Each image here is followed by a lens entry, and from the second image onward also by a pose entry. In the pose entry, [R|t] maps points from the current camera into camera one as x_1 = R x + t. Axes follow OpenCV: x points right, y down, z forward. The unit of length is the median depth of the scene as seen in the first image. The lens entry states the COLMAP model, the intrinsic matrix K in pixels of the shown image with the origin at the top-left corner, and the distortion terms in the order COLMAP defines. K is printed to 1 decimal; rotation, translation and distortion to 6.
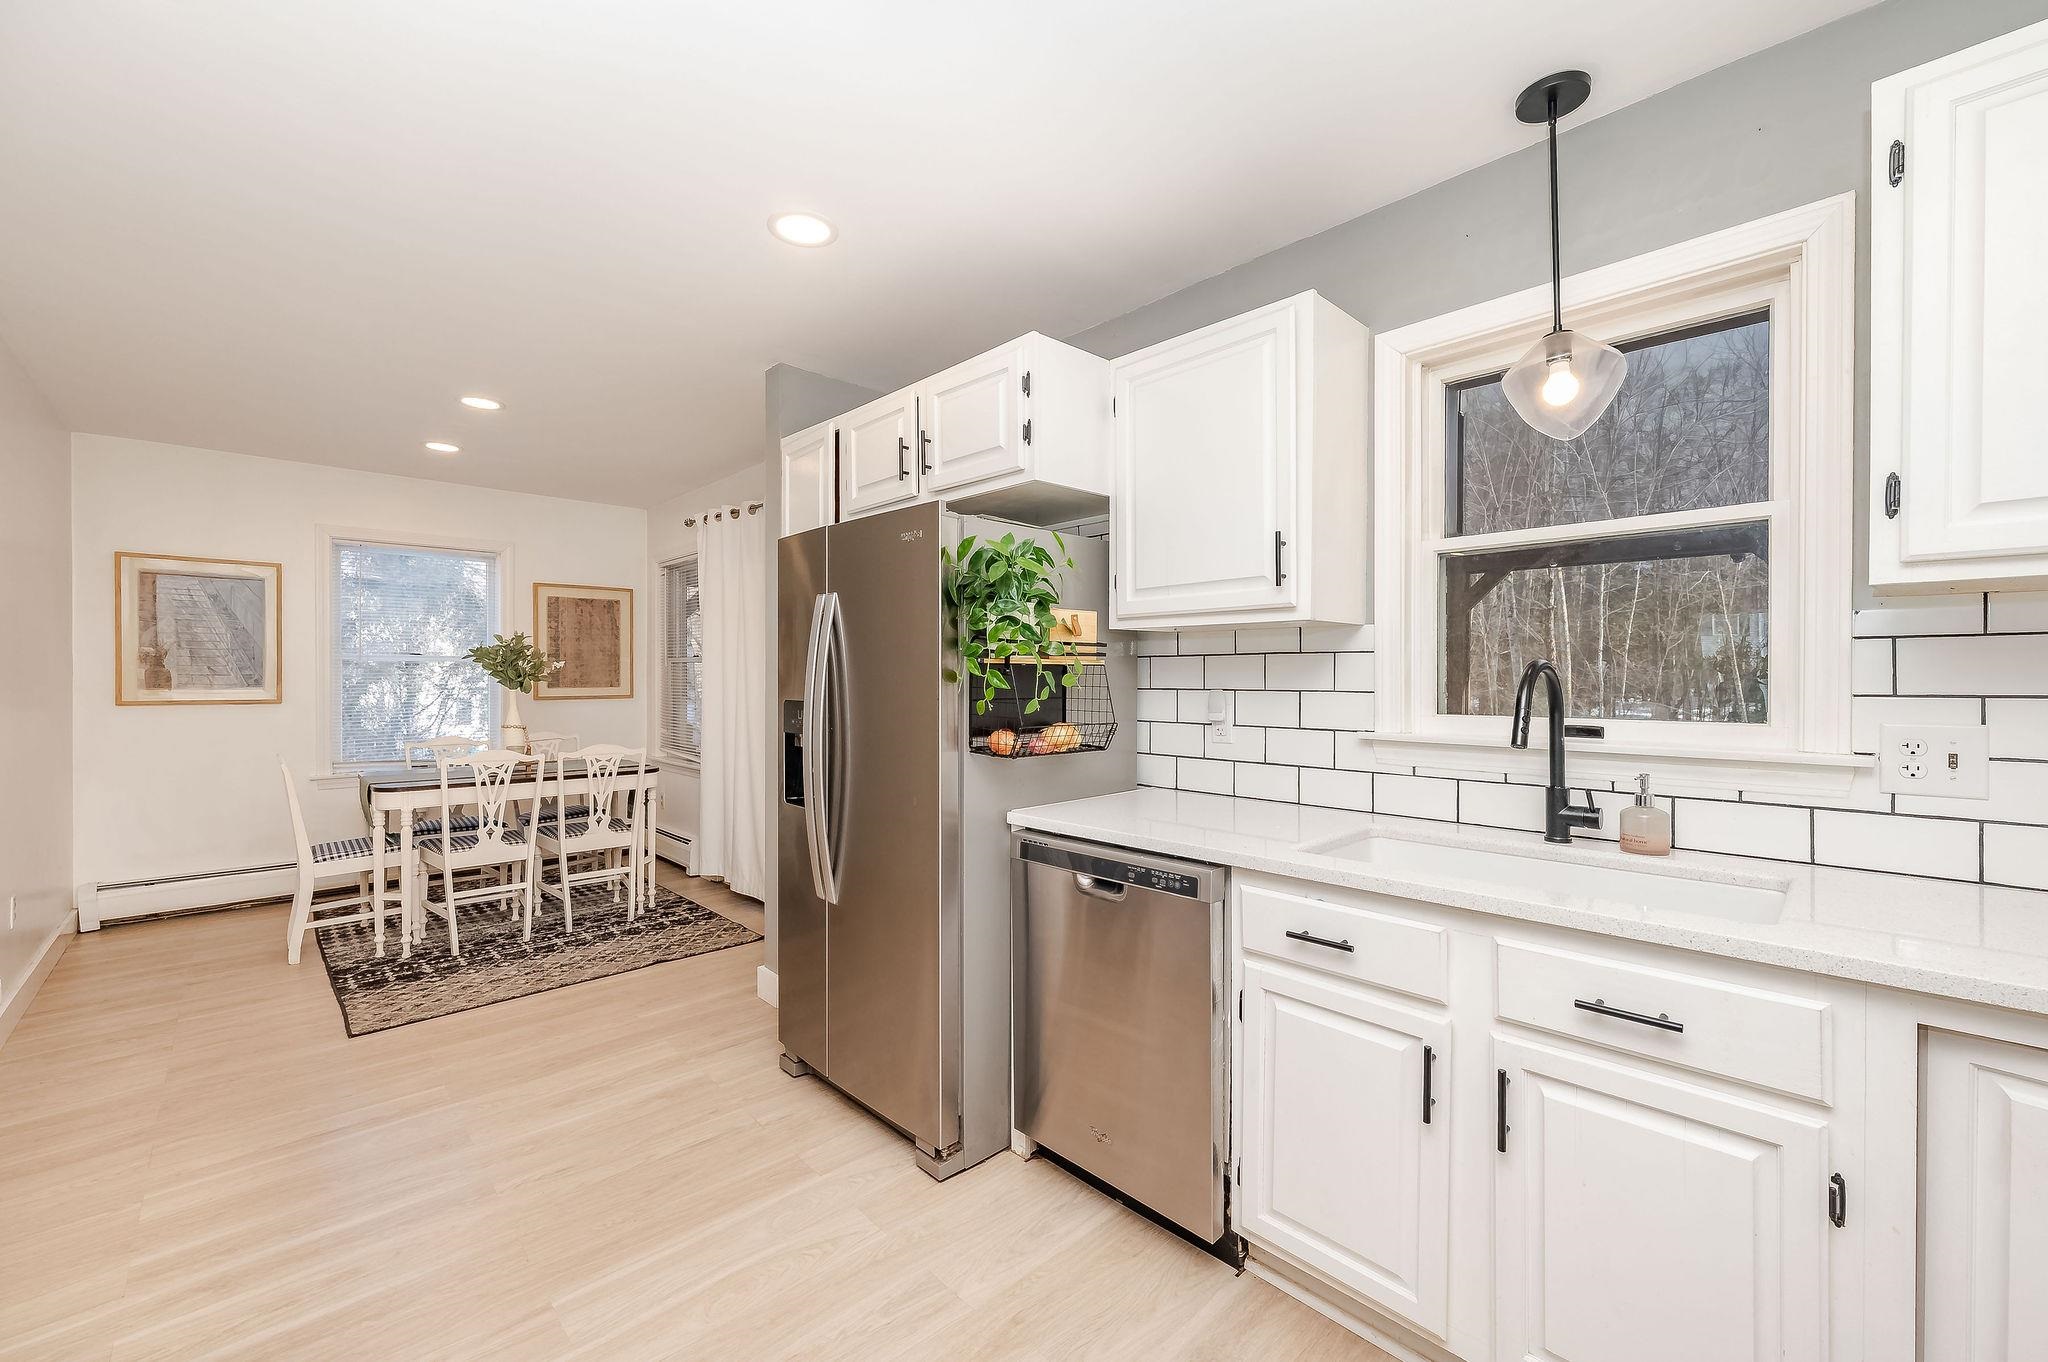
lens RADIAL K [[821.6, 0, 1021.8], [0, 821.6, 679.0], [0, 0, 1]] dist [-0.001436, -0.000407]
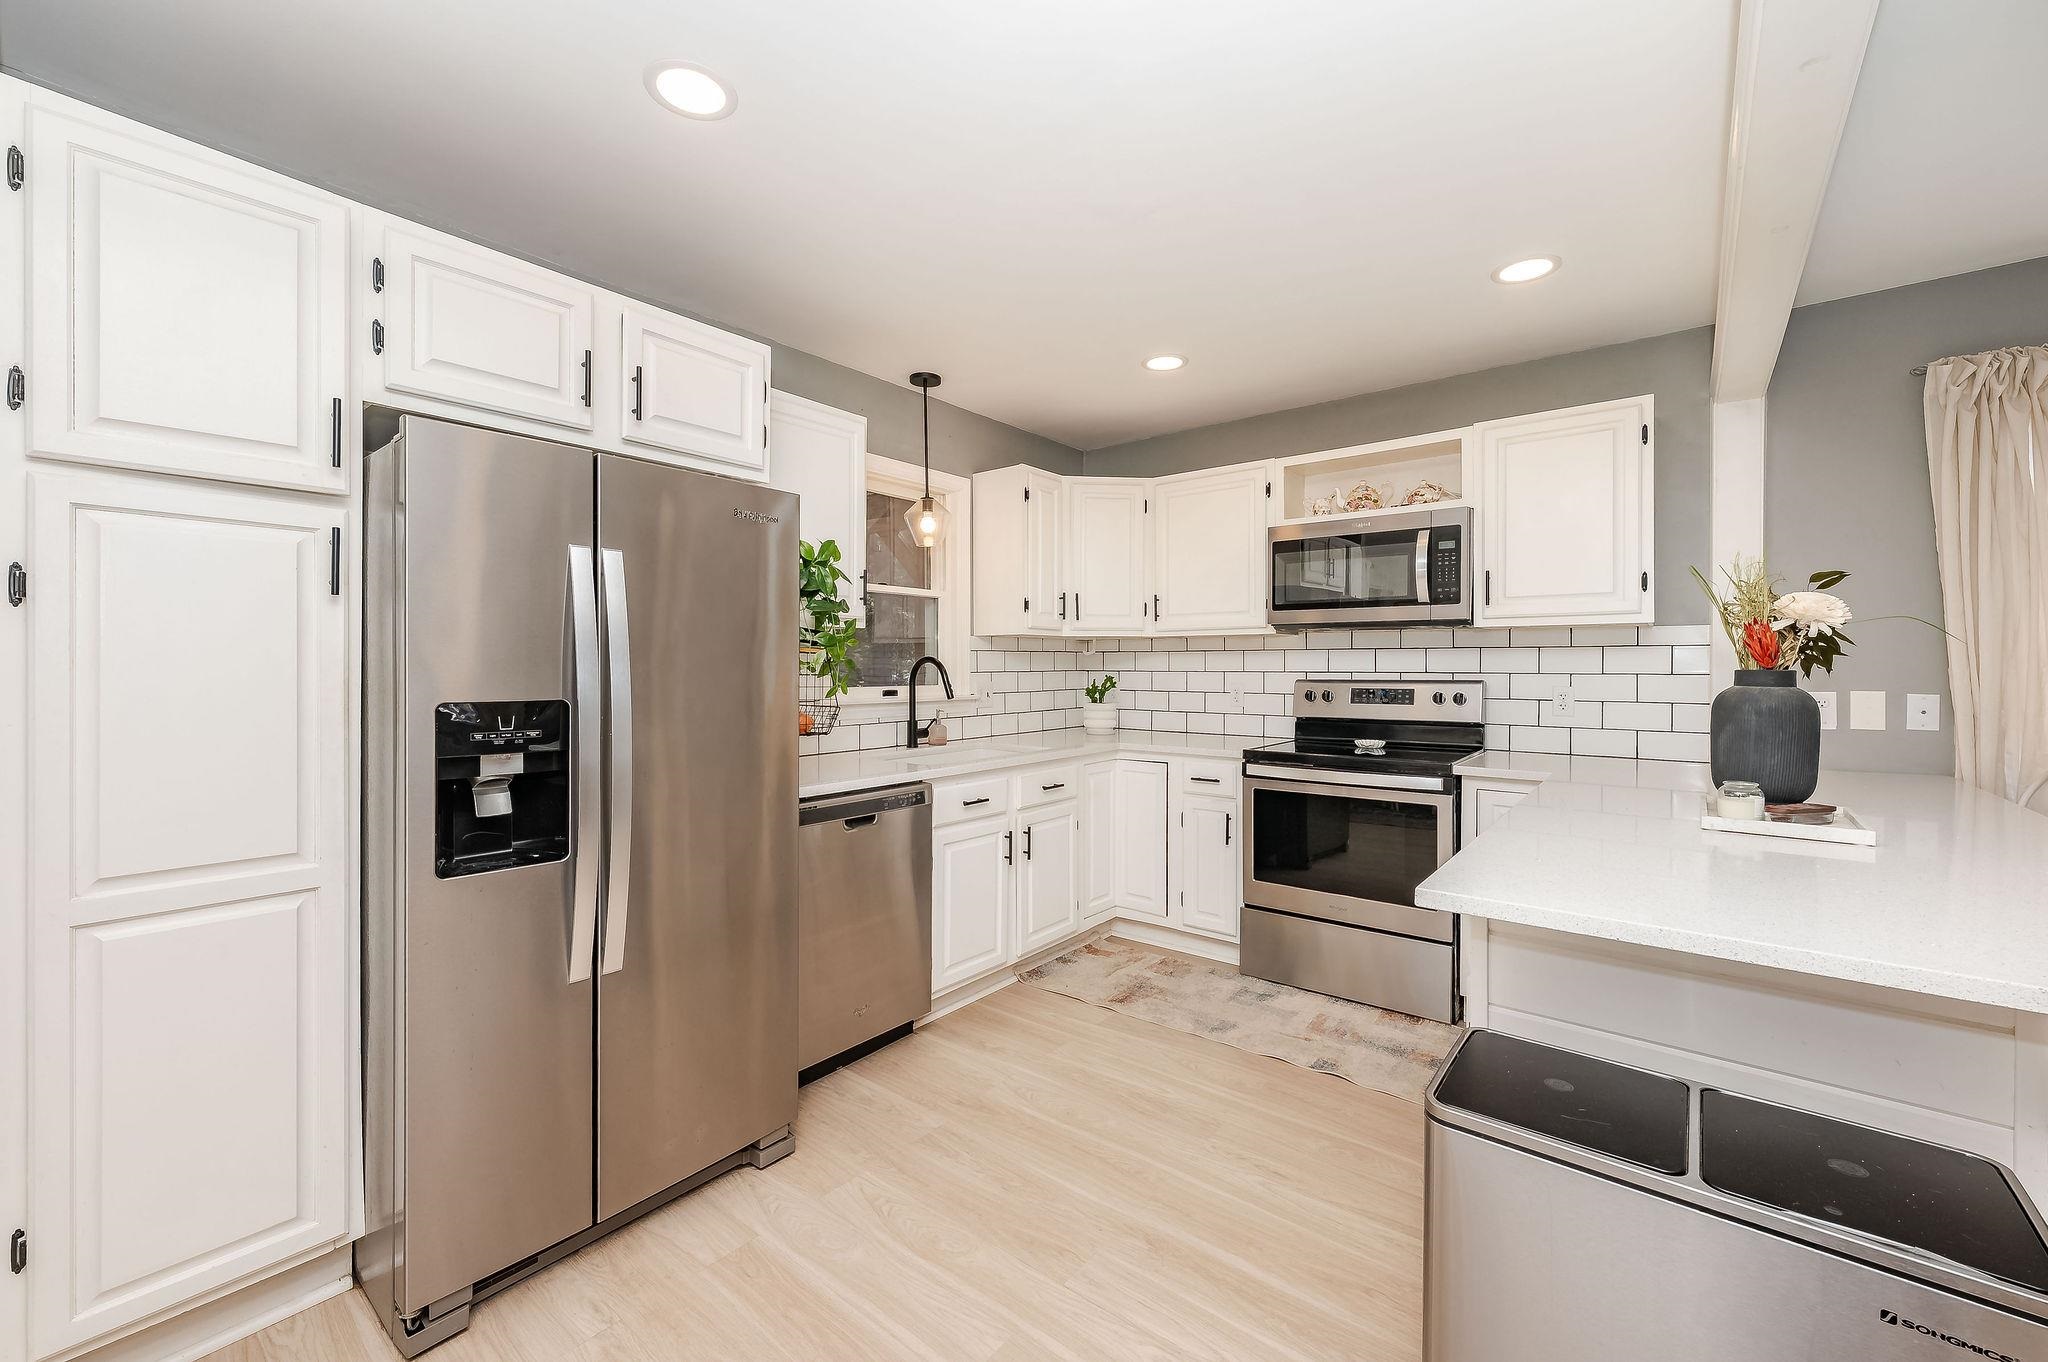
lens RADIAL K [[821.6, 0, 1021.8], [0, 821.6, 679.0], [0, 0, 1]] dist [-0.001436, -0.000407]
pose [[-0.126670, -0.015199, 0.991829, -0.635492], [0.000399, 0.999882, 0.015373, 0.000498], [-0.991945, 0.002343, -0.126648, 0.464445]]
